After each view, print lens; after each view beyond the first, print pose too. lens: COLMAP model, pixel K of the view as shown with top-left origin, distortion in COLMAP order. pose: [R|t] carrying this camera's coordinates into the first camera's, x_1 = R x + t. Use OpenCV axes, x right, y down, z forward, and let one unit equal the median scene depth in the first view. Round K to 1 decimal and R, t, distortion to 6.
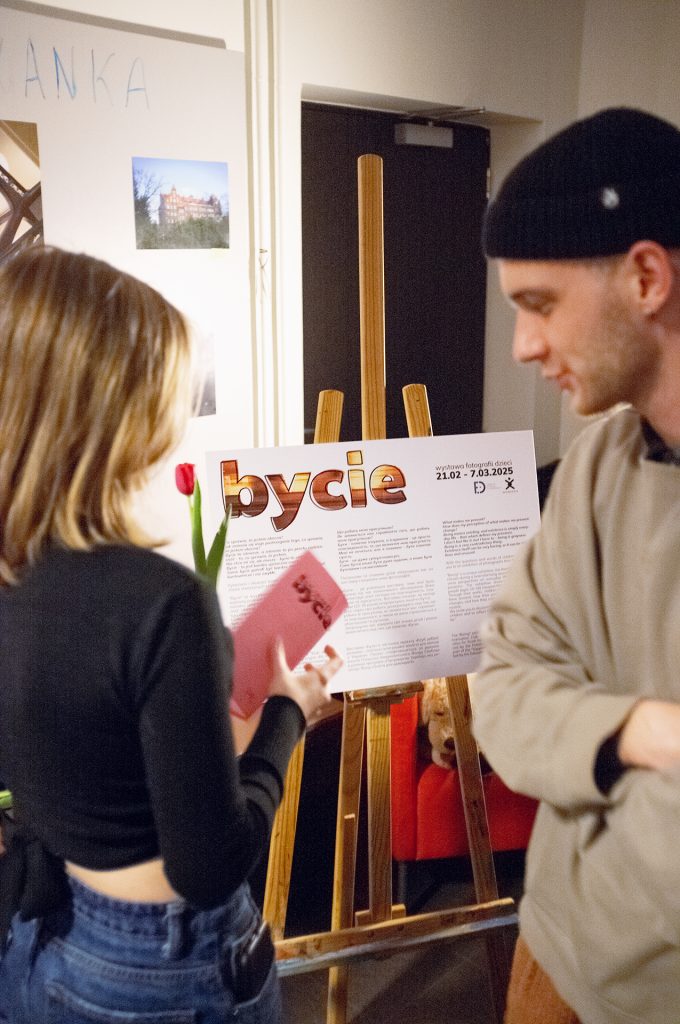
lens RADIAL K [[1077.8, 0, 340.2], [0, 1077.8, 510.3], [0, 0, 1]] dist [-0.002715, 0.000000]
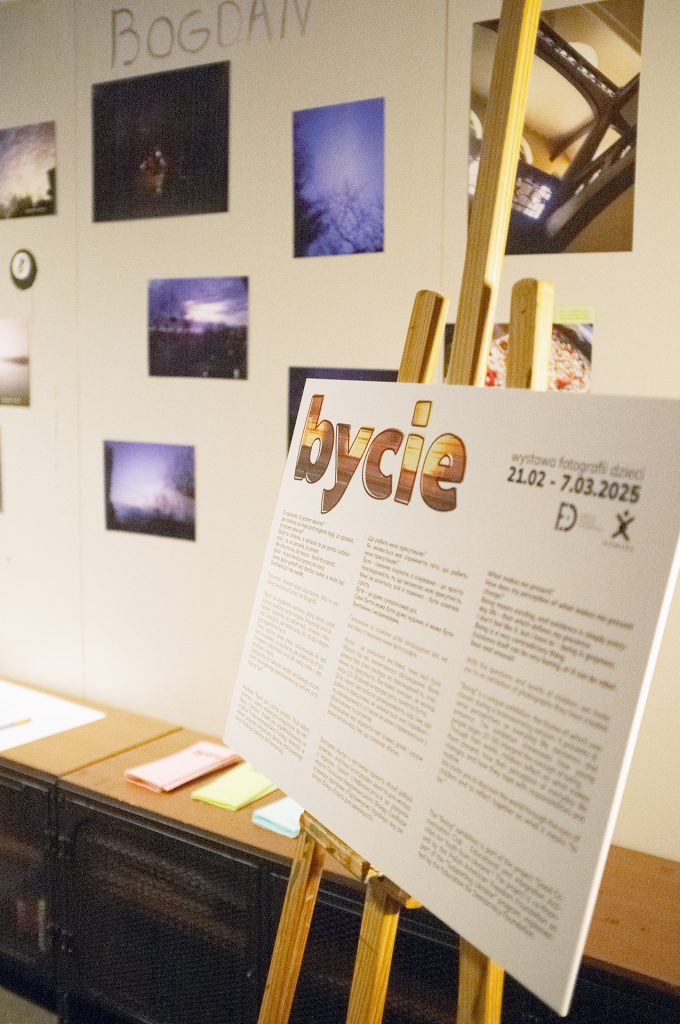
lens RADIAL K [[1077.8, 0, 339.6], [0, 1077.8, 515.1], [0, 0, 1]] dist [-0.002715, 0.000000]
pose [[0.208159, 0.155834, -0.965601, 0.518260], [-0.251622, 0.962531, 0.101096, -0.042554], [0.945175, 0.221922, 0.239571, 0.819161]]
